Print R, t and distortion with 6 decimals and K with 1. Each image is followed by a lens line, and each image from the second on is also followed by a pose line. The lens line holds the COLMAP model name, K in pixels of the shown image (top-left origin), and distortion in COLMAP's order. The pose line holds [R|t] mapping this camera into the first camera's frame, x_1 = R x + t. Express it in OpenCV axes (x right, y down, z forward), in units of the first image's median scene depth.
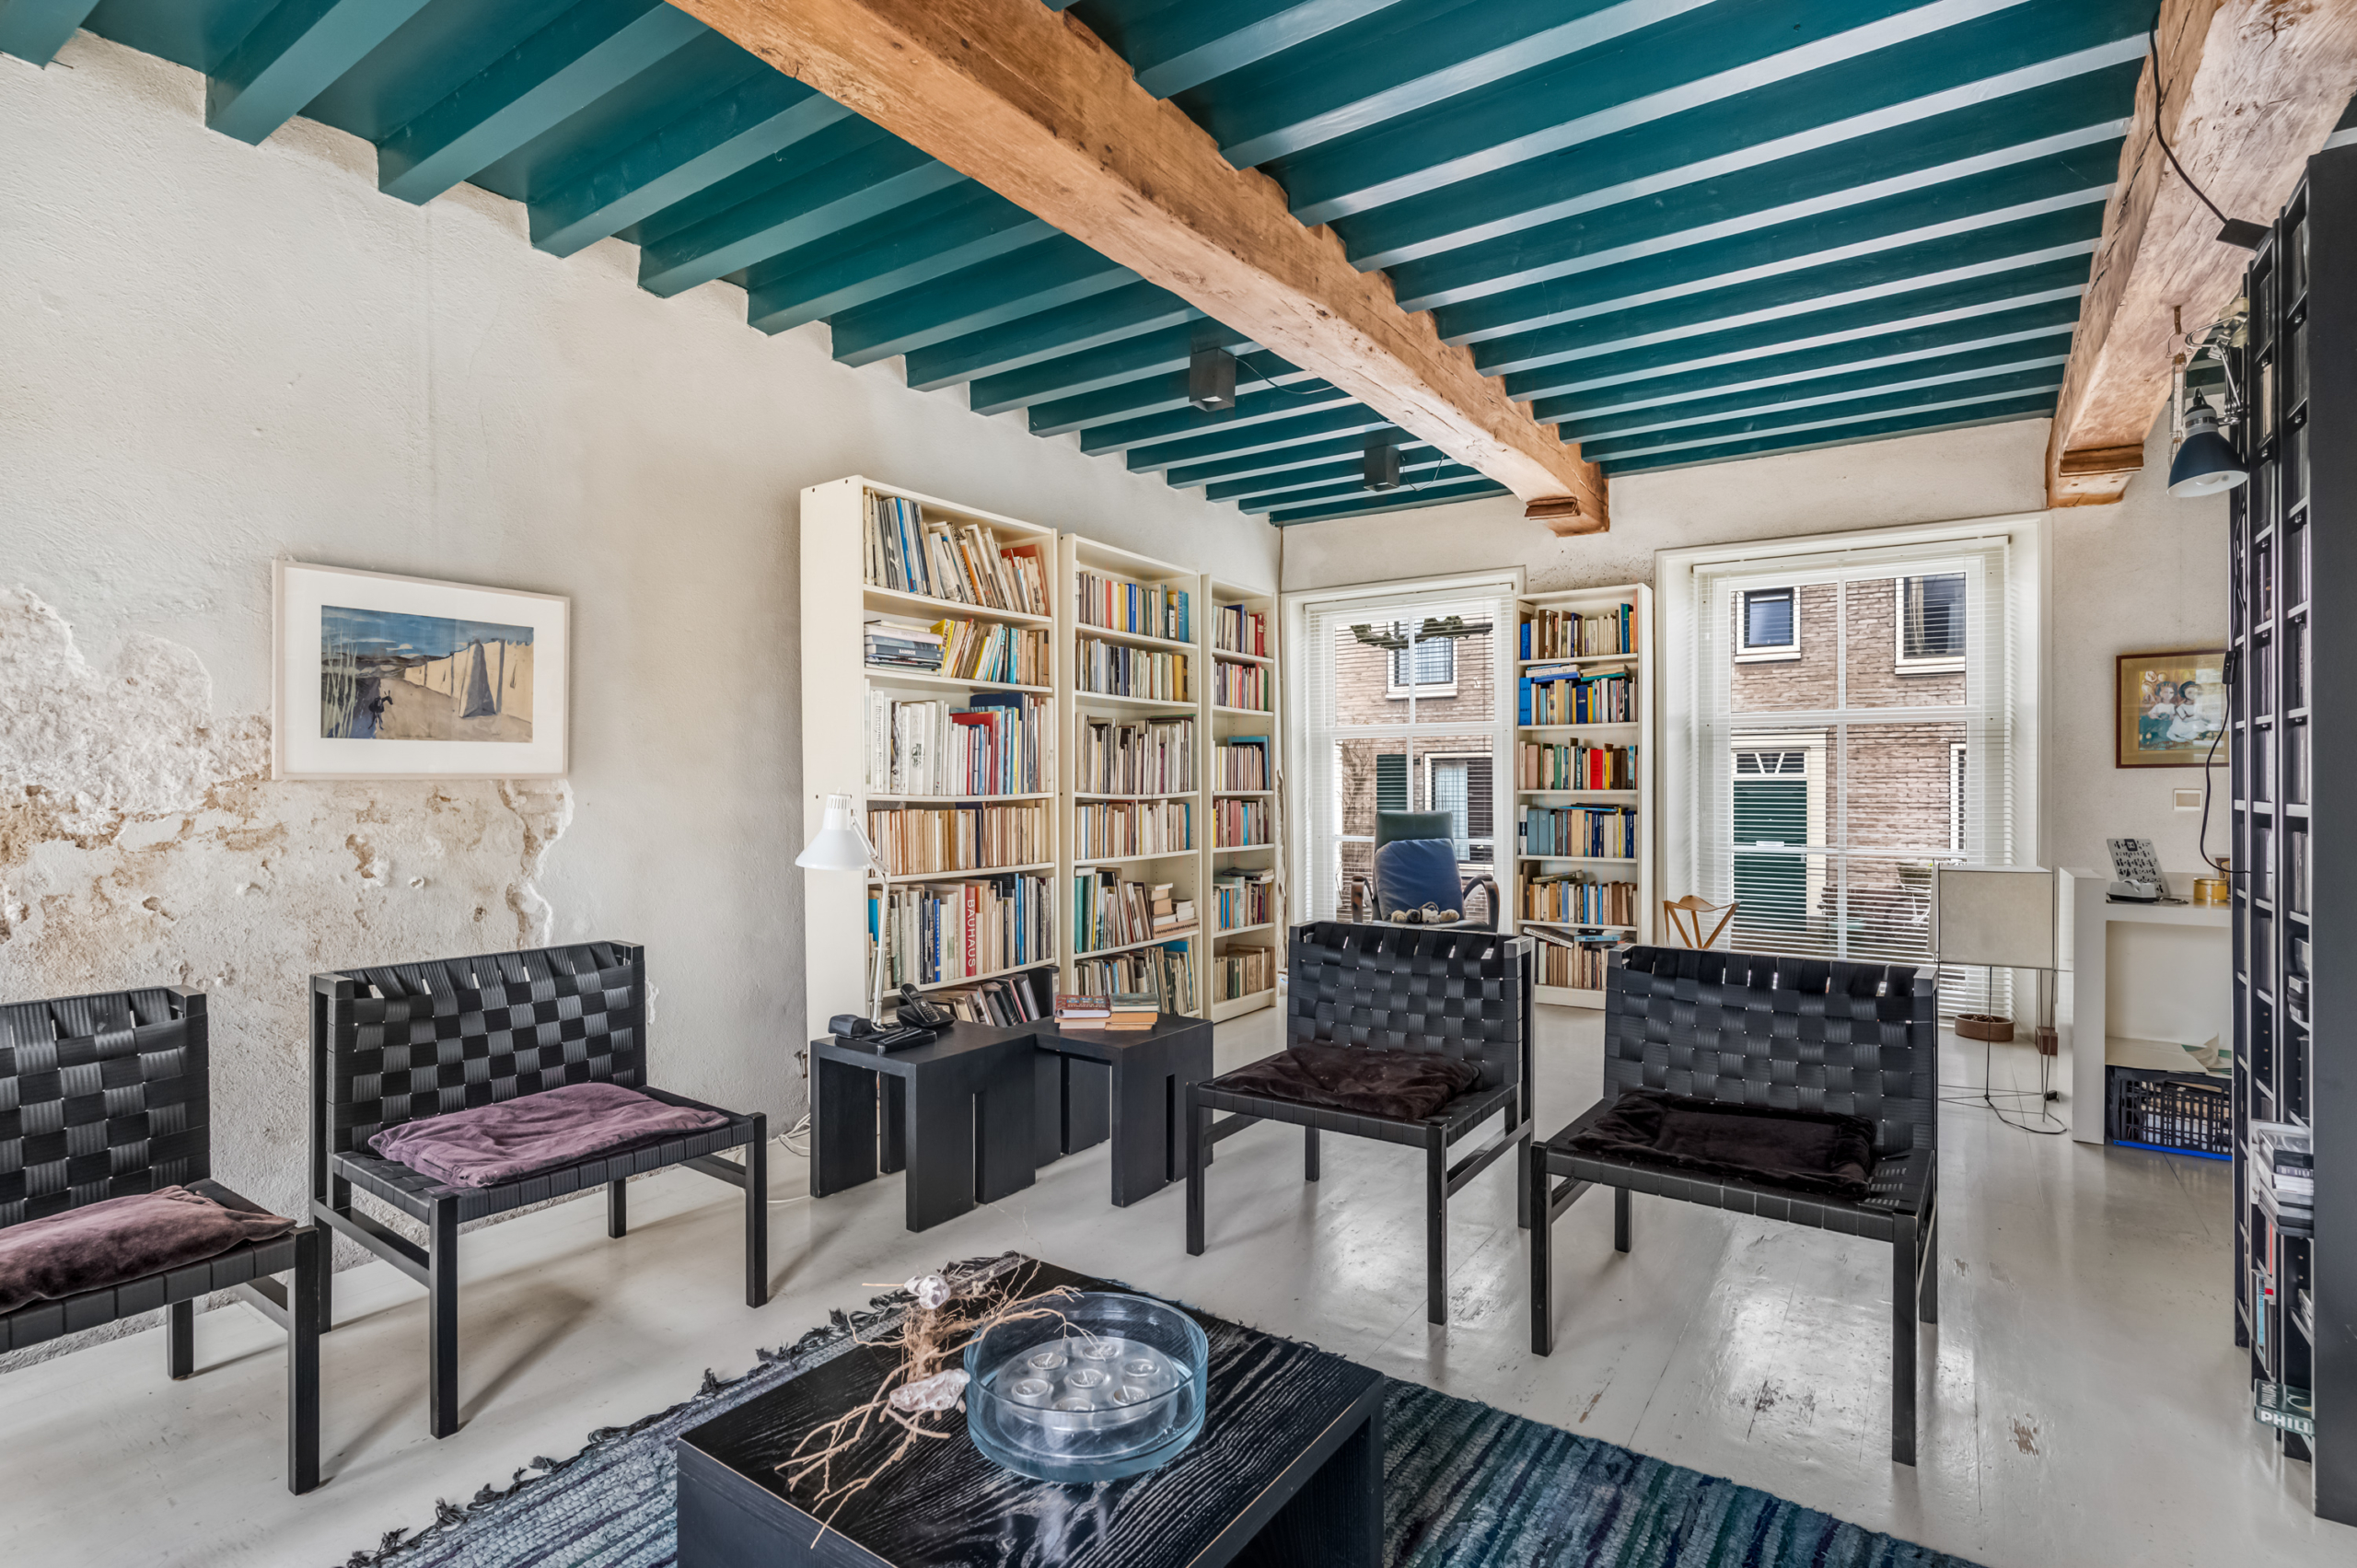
lens RADIAL K [[1128.1, 0, 1173.3], [0, 1128.1, 786.0], [0, 0, 1]] dist [0.001430, 0.003205]
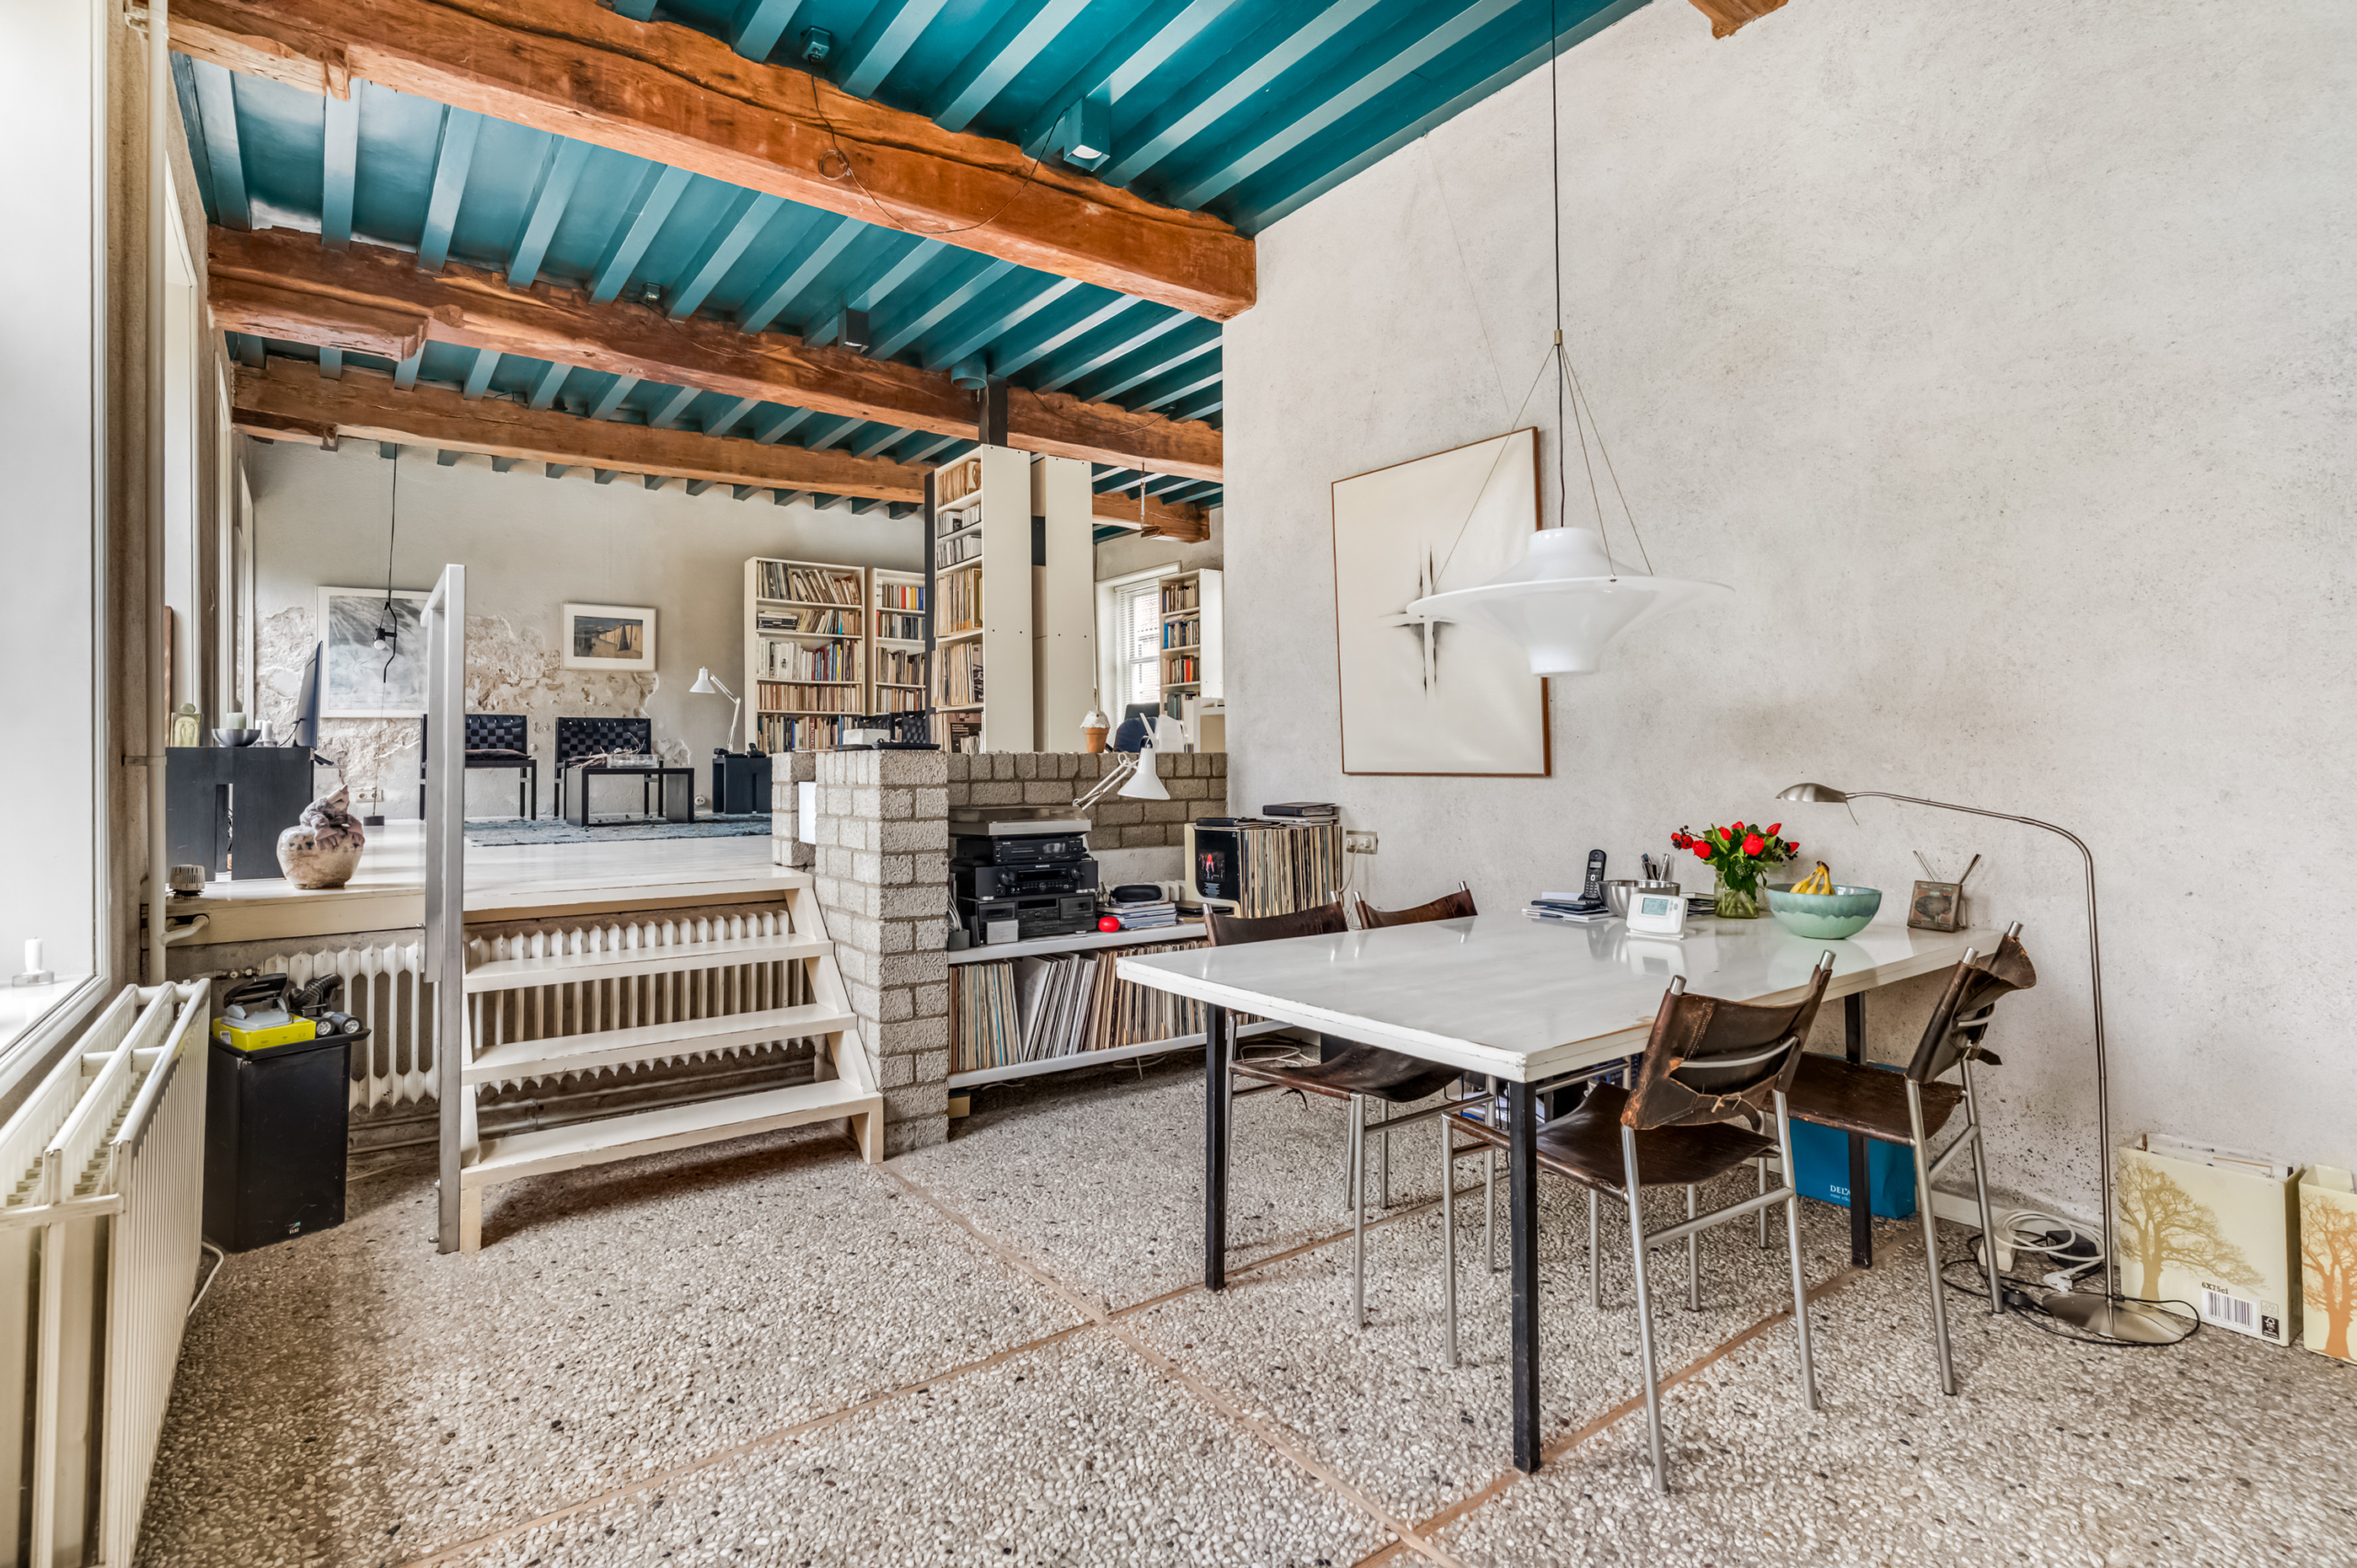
lens RADIAL K [[1128.1, 0, 1169.8], [0, 1128.1, 724.6], [0, 0, 1]] dist [0.001430, 0.003205]
pose [[0.944311, -0.016922, -0.328618, 1.464372], [0.005490, 0.999348, -0.035683, 0.211673], [0.329008, 0.031892, 0.943789, -1.131628]]
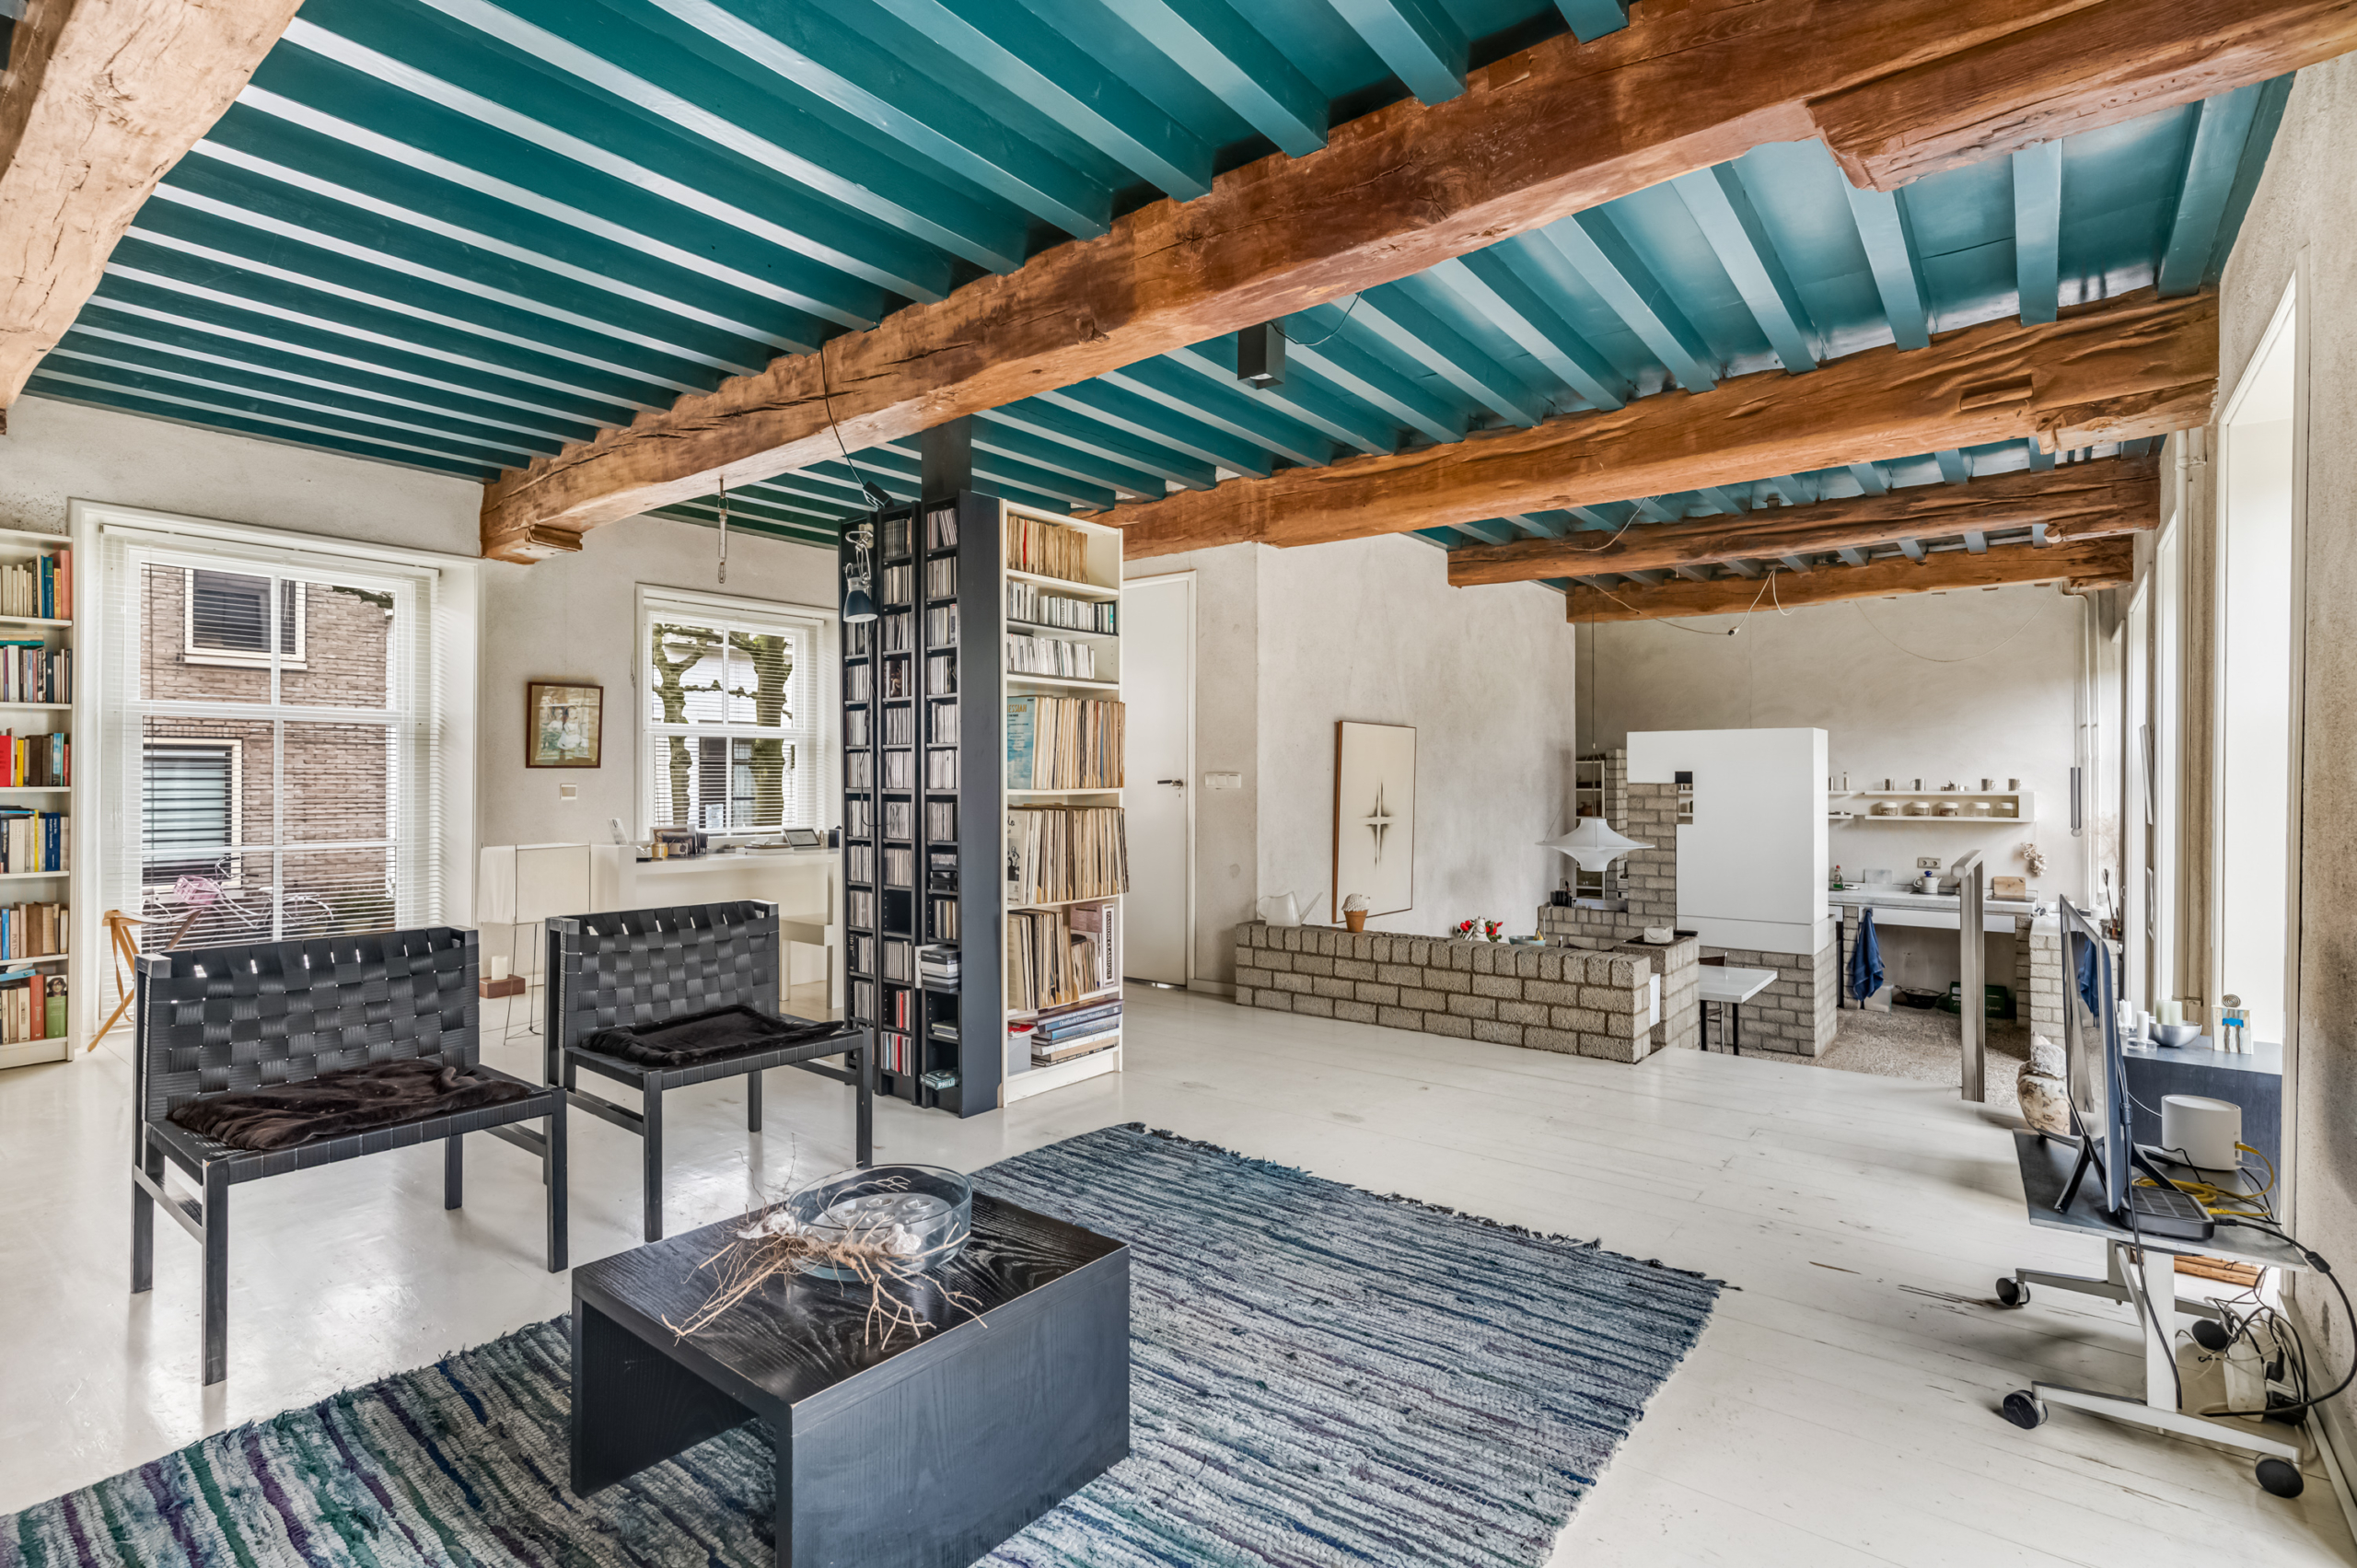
lens RADIAL K [[1128.1, 0, 1166.1], [0, 1128.1, 783.4], [0, 0, 1]] dist [0.001430, 0.003205]
pose [[0.074949, -0.001705, 0.997186, -0.527324], [0.001601, 0.999997, 0.001590, 0.001269], [-0.997186, 0.001477, 0.074951, 0.211600]]
